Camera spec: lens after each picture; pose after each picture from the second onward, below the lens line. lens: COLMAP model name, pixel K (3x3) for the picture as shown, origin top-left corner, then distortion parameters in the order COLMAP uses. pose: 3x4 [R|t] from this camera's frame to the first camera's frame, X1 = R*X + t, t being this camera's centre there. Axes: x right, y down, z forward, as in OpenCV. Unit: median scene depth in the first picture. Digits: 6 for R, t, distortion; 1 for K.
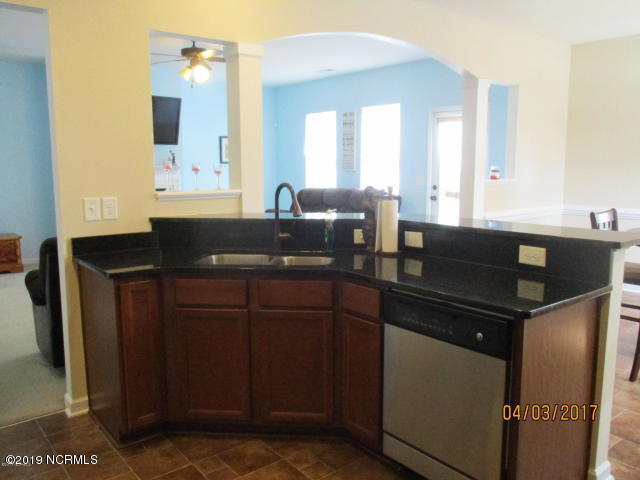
lens RADIAL K [[535.6, 0, 322.5], [0, 535.6, 235.3], [0, 0, 1]] dist [-0.033257, 0.021069]
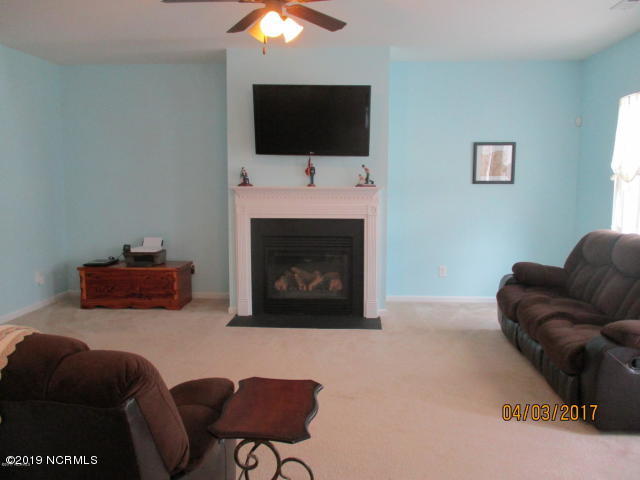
lens RADIAL K [[535.6, 0, 325.8], [0, 535.6, 240.1], [0, 0, 1]] dist [-0.033257, 0.021069]
pose [[0.735068, 0.081697, -0.673053, 0.149526], [-0.095402, 0.995300, 0.016619, -0.068380], [0.671247, 0.051995, 0.739408, 0.460066]]
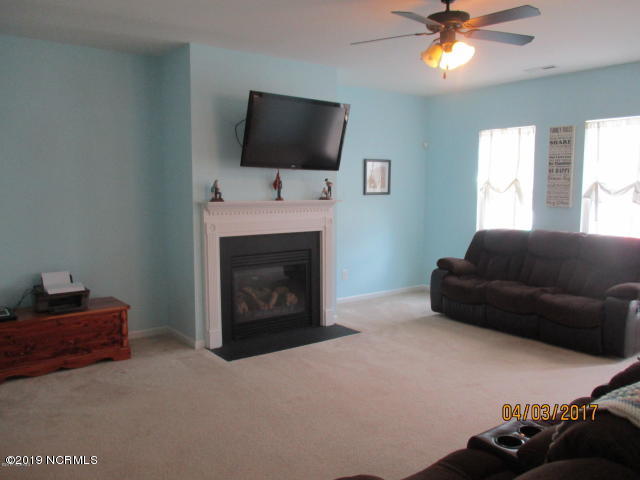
lens RADIAL K [[535.6, 0, 324.9], [0, 535.6, 243.0], [0, 0, 1]] dist [-0.033257, 0.021069]
pose [[0.999615, 0.005471, -0.027215, -0.264304], [-0.006310, 0.999505, -0.030820, -0.050615], [0.027033, 0.030979, 0.999154, 0.288645]]
